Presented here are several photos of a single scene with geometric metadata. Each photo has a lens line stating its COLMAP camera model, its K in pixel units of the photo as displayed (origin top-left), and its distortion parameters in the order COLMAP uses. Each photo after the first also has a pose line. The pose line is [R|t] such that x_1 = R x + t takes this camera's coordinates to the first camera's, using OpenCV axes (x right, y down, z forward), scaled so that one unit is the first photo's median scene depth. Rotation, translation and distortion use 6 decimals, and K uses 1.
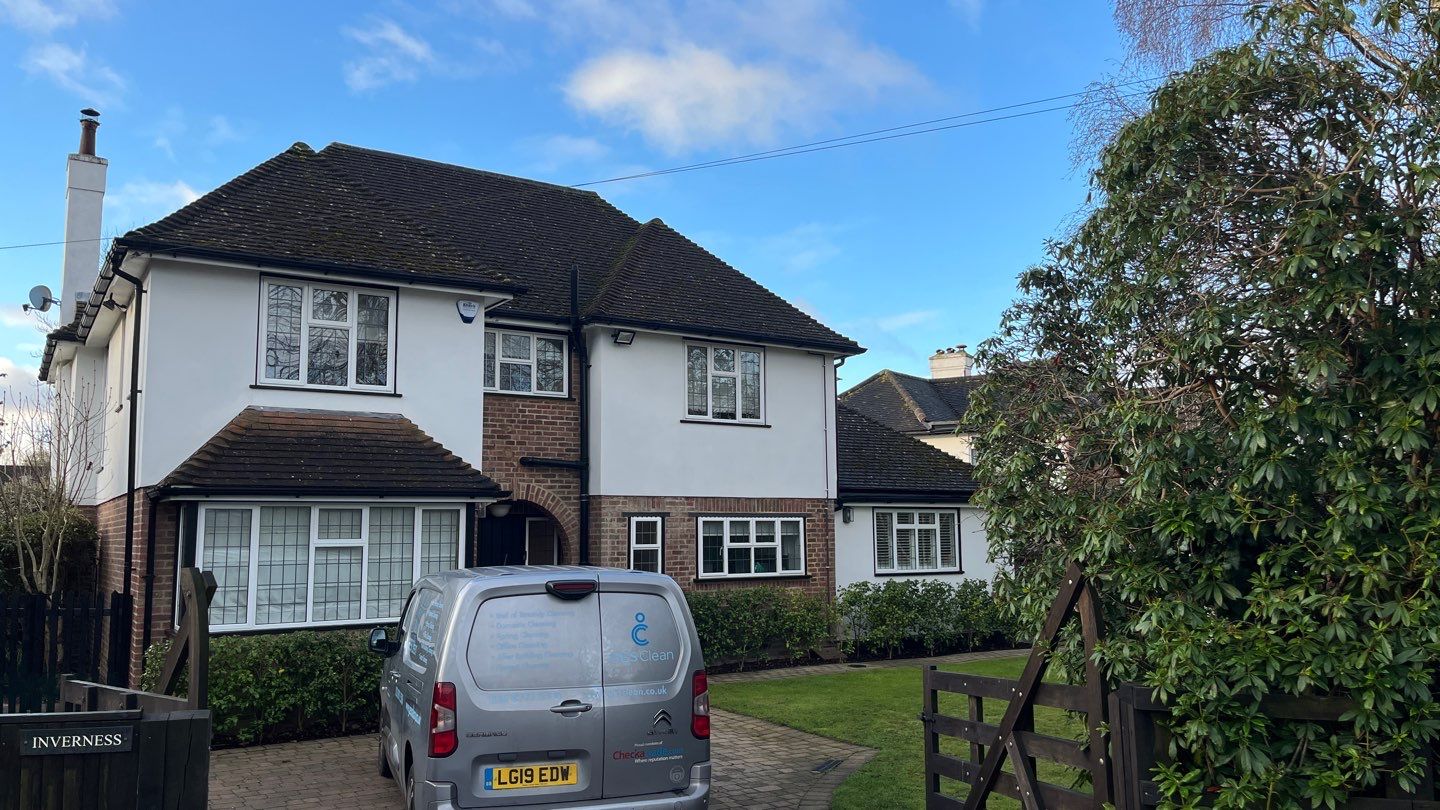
lens RADIAL K [[870.5, 0, 718.3], [0, 870.5, 404.1], [0, 0, 1]] dist [-0.000649, -0.003921]
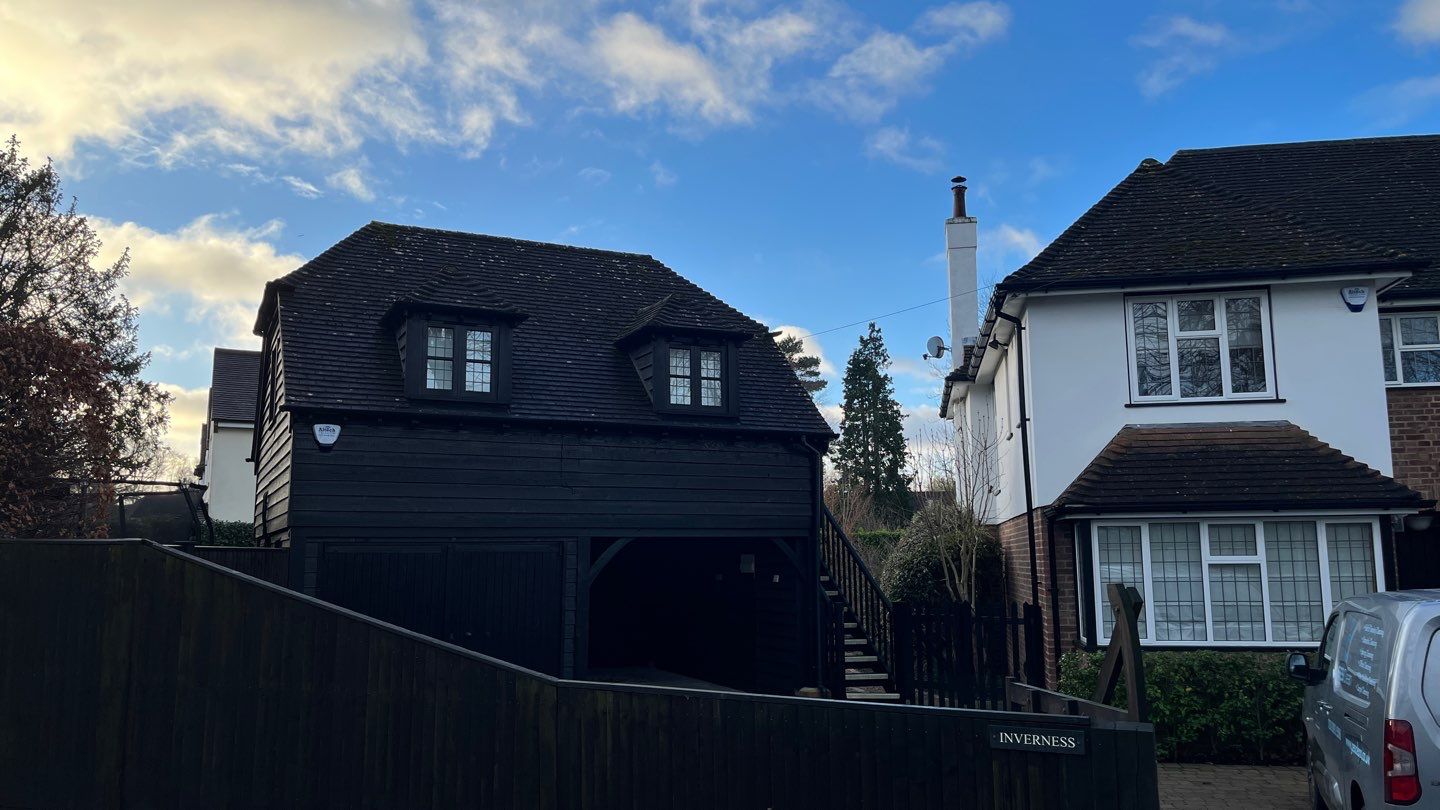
lens RADIAL K [[870.5, 0, 718.3], [0, 870.5, 404.1], [0, 0, 1]] dist [-0.000649, -0.003921]
pose [[0.796680, -0.096116, -0.596710, -0.306110], [0.088993, 0.995168, -0.041481, -0.022259], [0.597814, -0.020056, 0.801384, -0.104143]]
